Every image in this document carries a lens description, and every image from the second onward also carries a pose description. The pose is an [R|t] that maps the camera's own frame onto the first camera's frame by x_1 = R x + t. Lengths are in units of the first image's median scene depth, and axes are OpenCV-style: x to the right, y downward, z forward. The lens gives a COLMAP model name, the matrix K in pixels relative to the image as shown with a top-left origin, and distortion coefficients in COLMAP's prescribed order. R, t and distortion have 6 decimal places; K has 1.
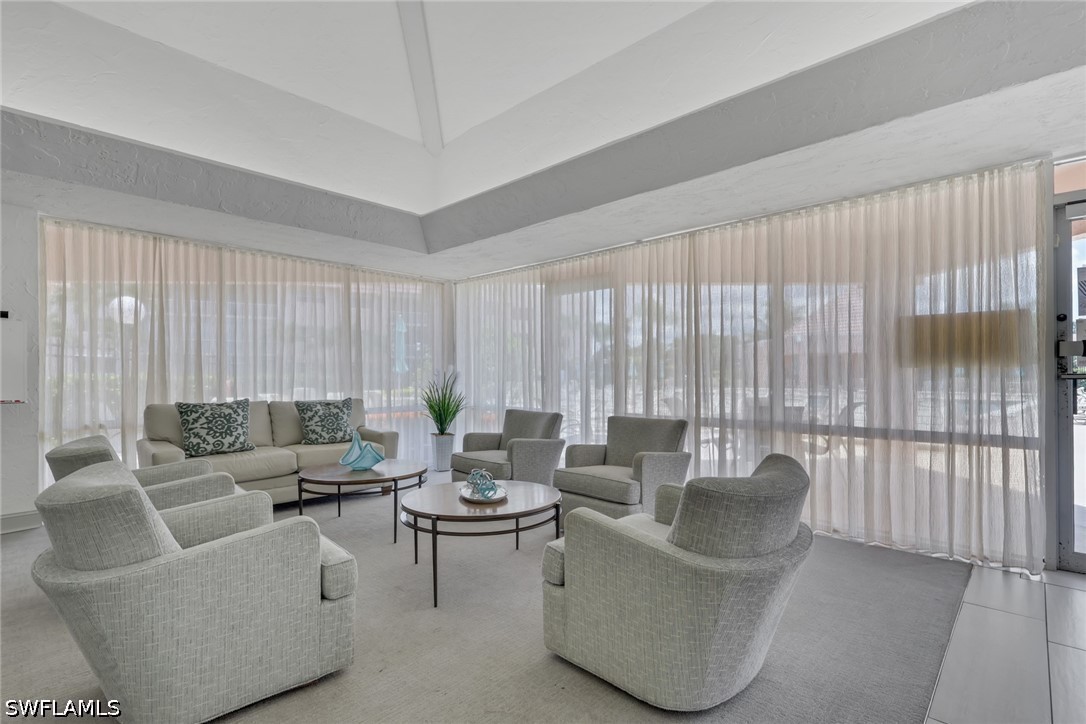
lens RADIAL K [[510.4, 0, 544.4], [0, 510.4, 372.6], [0, 0, 1]] dist [0.003166, 0.000250]
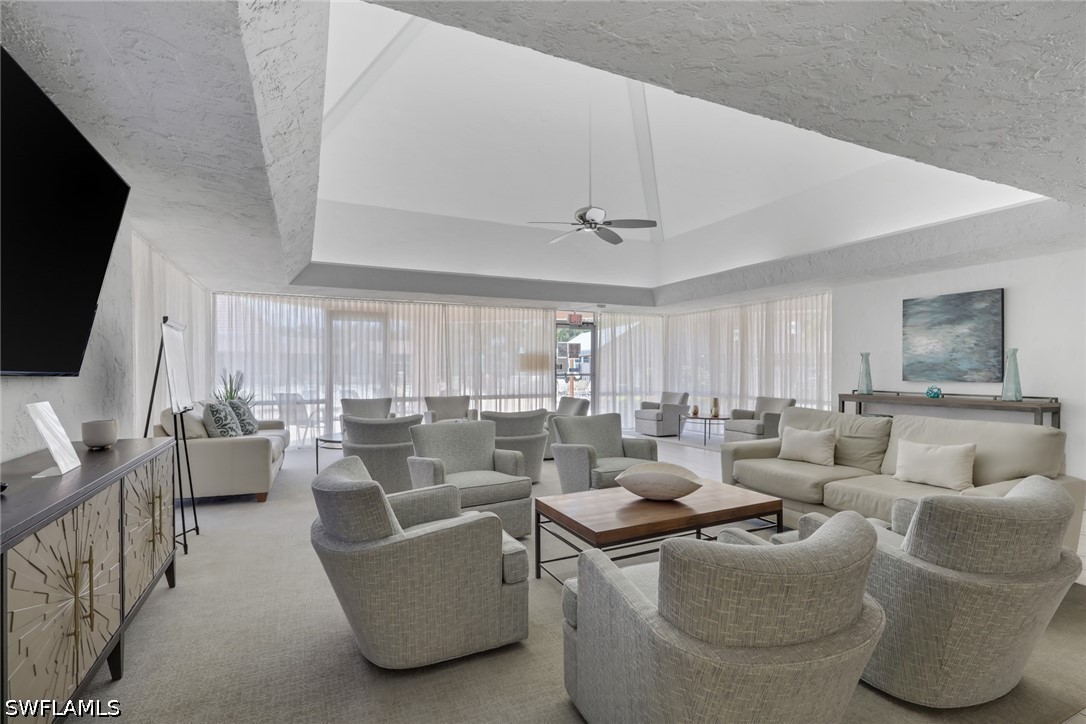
lens RADIAL K [[520.6, 0, 547.6], [0, 520.6, 374.1], [0, 0, 1]] dist [-0.000007, -0.000063]
pose [[0.354729, -0.006338, 0.934948, -1.916709], [-0.001203, 0.999973, 0.007235, -0.020138], [-0.934968, -0.003691, 0.354712, -0.138954]]
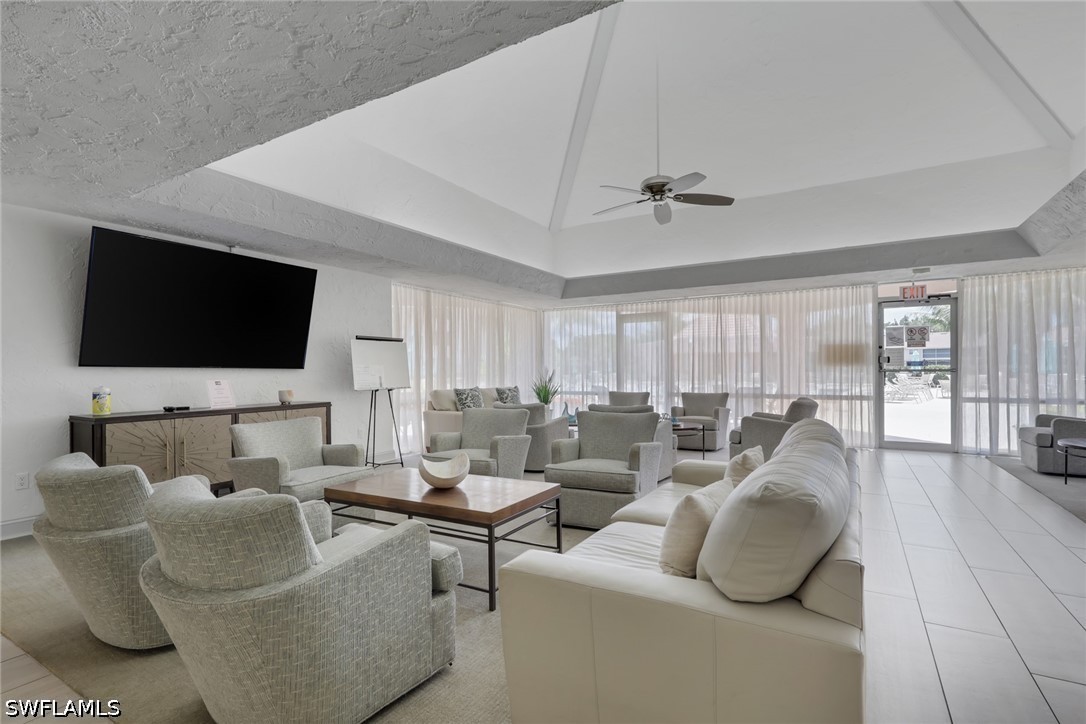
lens RADIAL K [[520.6, 0, 547.6], [0, 520.6, 374.1], [0, 0, 1]] dist [-0.000007, -0.000063]
pose [[0.974142, -0.005558, 0.225867, -1.004826], [0.004308, 0.999973, 0.006031, 0.001126], [-0.225894, -0.004902, 0.974139, -0.970978]]
